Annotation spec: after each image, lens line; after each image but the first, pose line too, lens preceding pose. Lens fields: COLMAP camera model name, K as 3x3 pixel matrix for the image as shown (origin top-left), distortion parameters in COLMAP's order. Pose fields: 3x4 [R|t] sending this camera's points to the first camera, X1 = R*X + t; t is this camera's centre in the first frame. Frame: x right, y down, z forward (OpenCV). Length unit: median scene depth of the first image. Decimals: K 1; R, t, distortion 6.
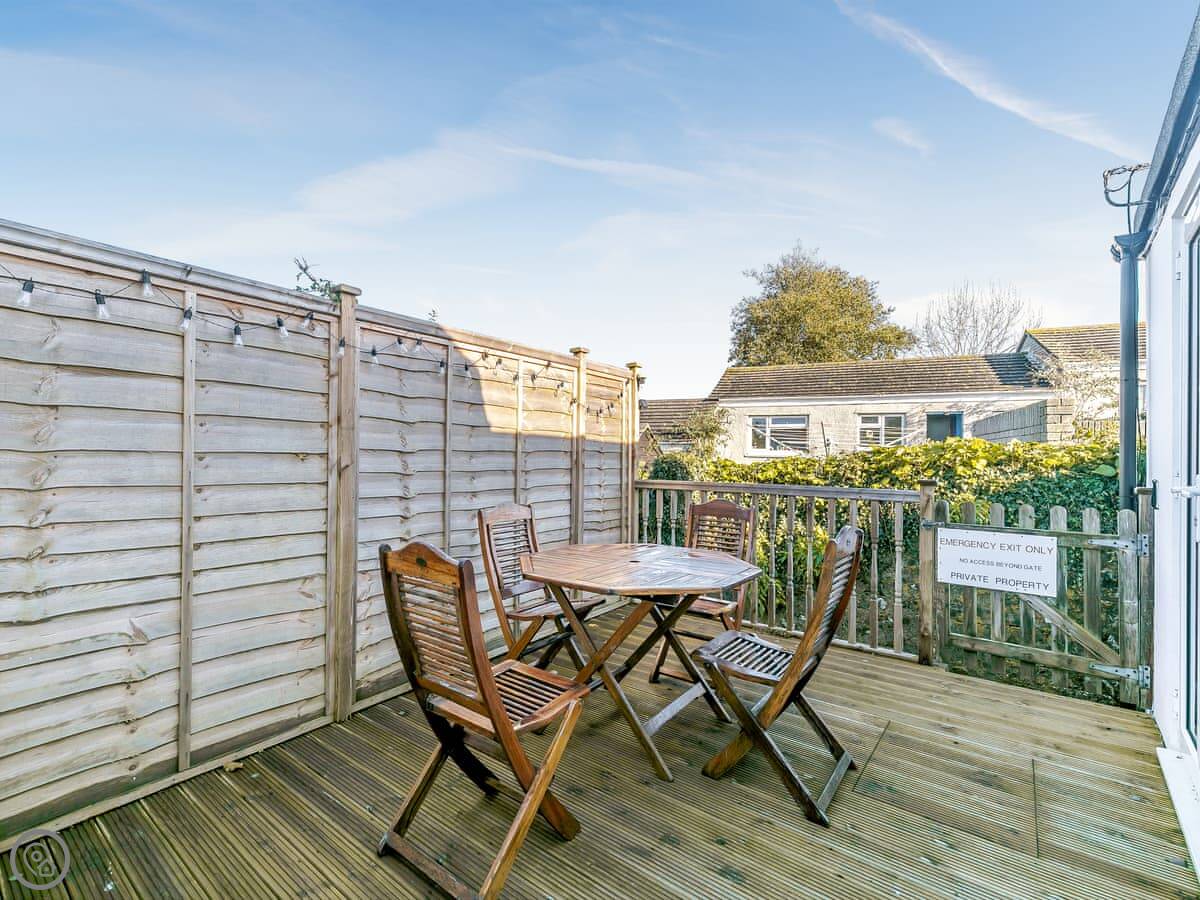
lens RADIAL K [[547.7, 0, 601.3], [0, 547.7, 439.0], [0, 0, 1]] dist [-0.002169, -0.000413]
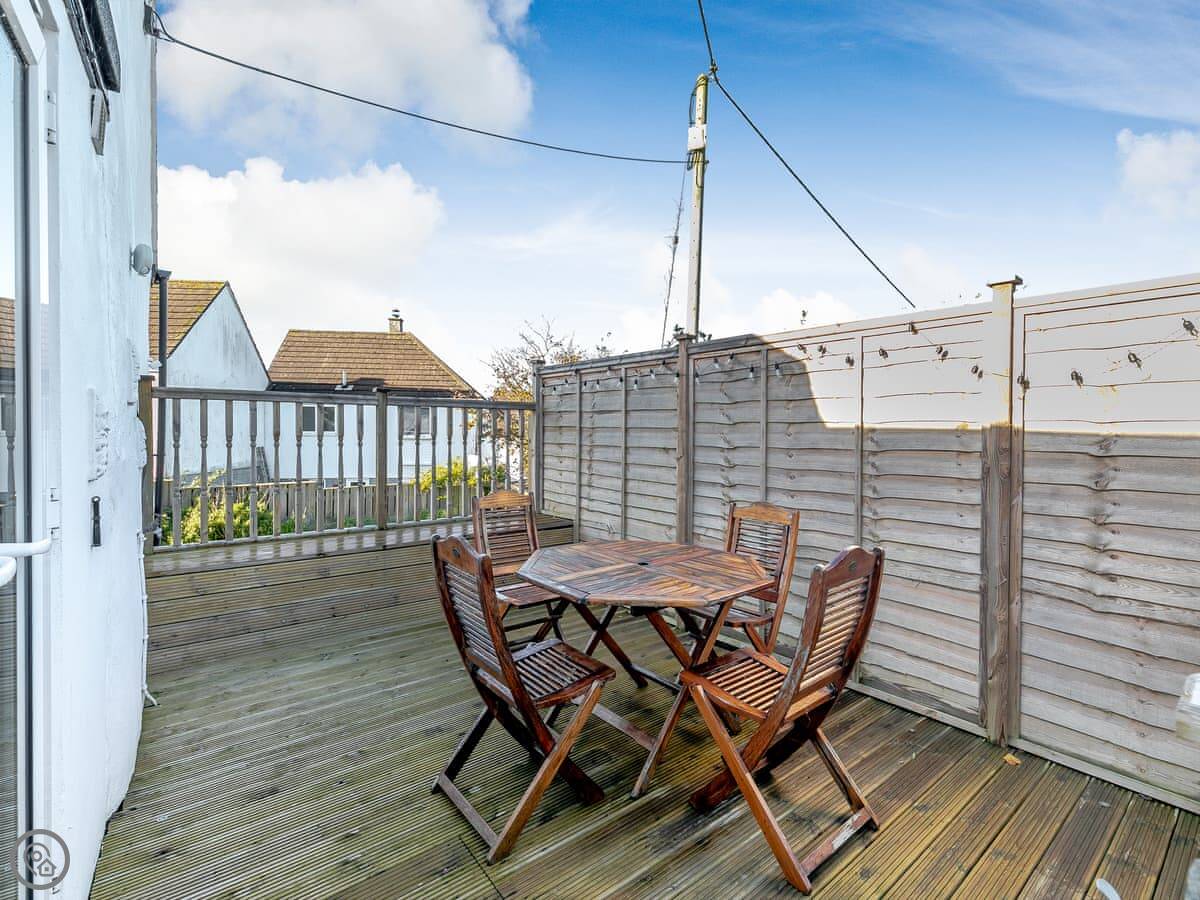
lens RADIAL K [[547.7, 0, 601.3], [0, 547.7, 439.0], [0, 0, 1]] dist [-0.002169, -0.000413]
pose [[-0.264582, -0.015405, -0.964240, 0.846703], [0.000832, 0.999868, -0.016202, 0.020713], [0.964363, -0.005089, -0.264534, 0.992446]]
